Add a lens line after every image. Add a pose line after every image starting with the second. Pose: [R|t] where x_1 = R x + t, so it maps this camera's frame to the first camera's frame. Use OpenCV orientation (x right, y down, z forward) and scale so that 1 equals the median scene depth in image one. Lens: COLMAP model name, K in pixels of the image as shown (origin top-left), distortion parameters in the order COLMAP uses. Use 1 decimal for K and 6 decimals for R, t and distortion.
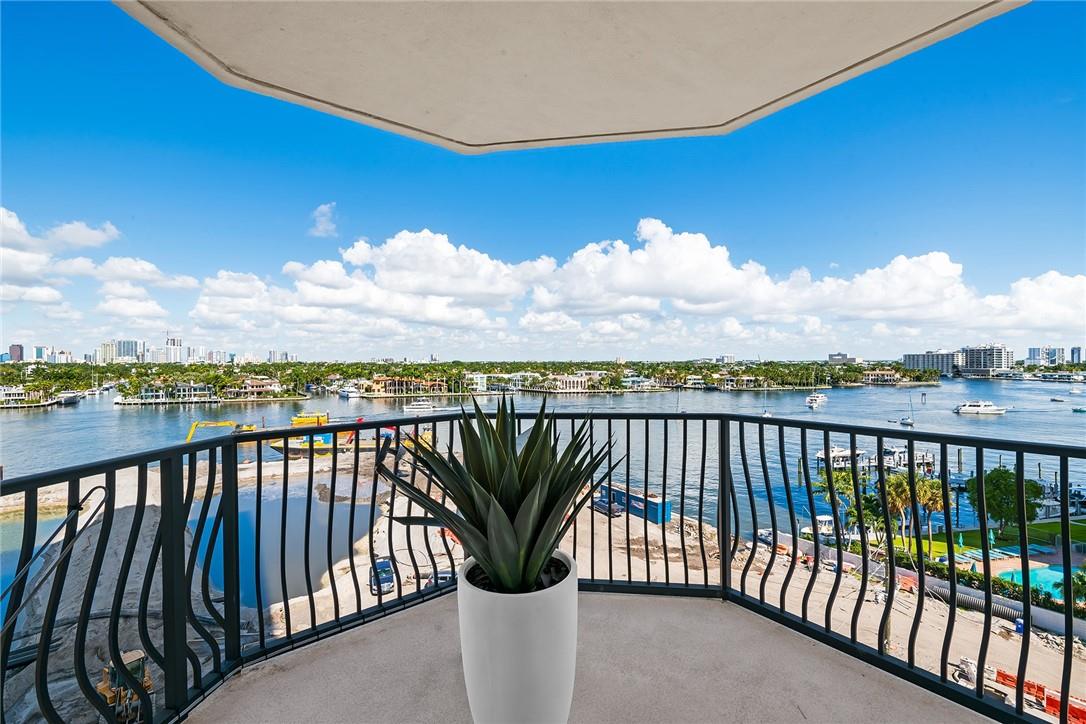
lens RADIAL K [[457.5, 0, 540.4], [0, 457.5, 353.5], [0, 0, 1]] dist [0.004710, -0.003394]
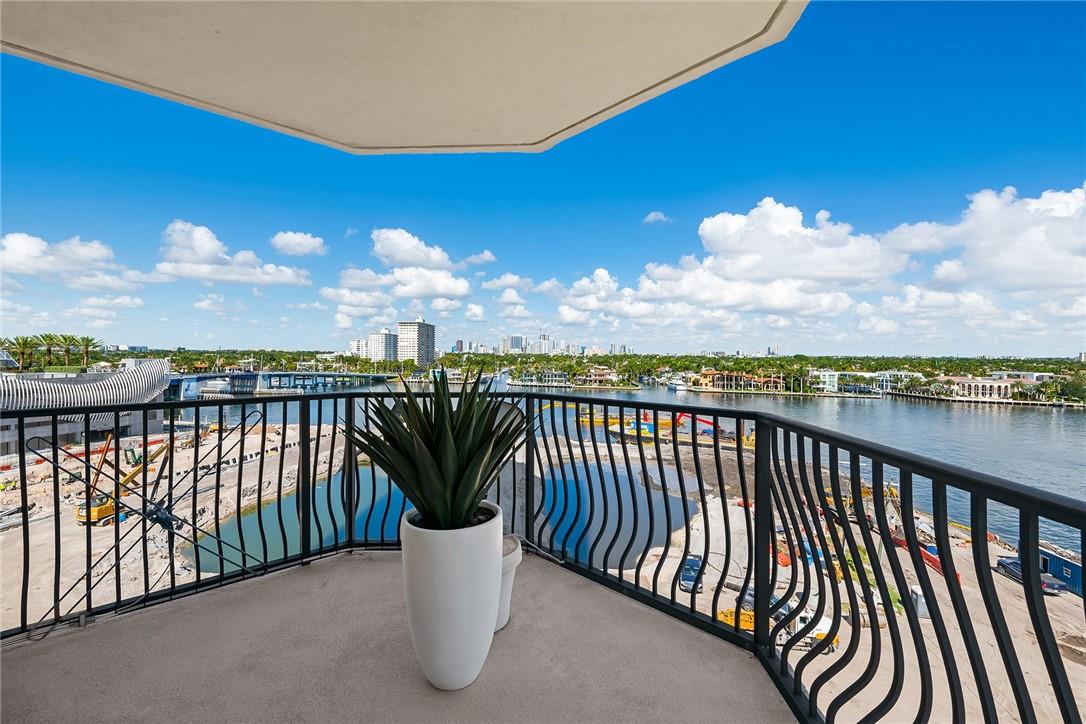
lens RADIAL K [[476.2, 0, 537.8], [0, 476.2, 349.1], [0, 0, 1]] dist [0.002731, -0.001849]
pose [[0.767020, 0.003316, -0.641615, 0.775311], [0.000076, 0.999986, 0.005259, 0.030289], [0.641623, -0.004083, 0.767009, 0.200182]]
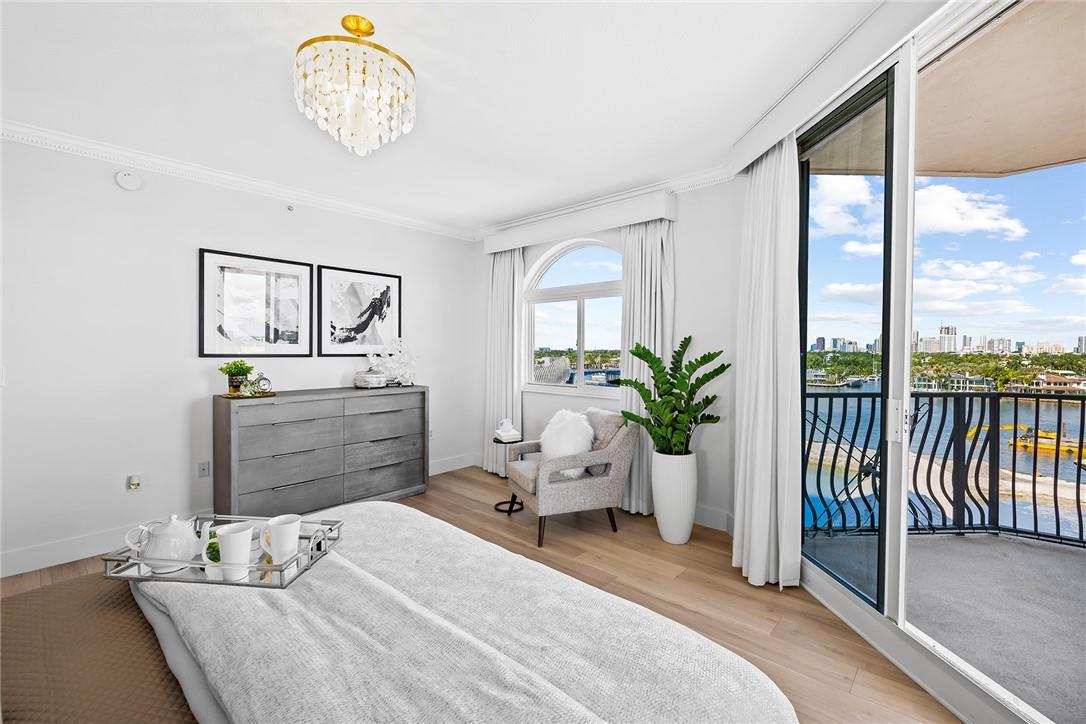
lens RADIAL K [[476.2, 0, 541.0], [0, 476.2, 364.3], [0, 0, 1]] dist [0.002731, -0.001849]
pose [[0.189577, 0.032780, -0.981319, 0.693038], [0.011450, 0.999301, 0.035593, -0.002394], [0.981799, -0.017984, 0.189069, -0.930107]]
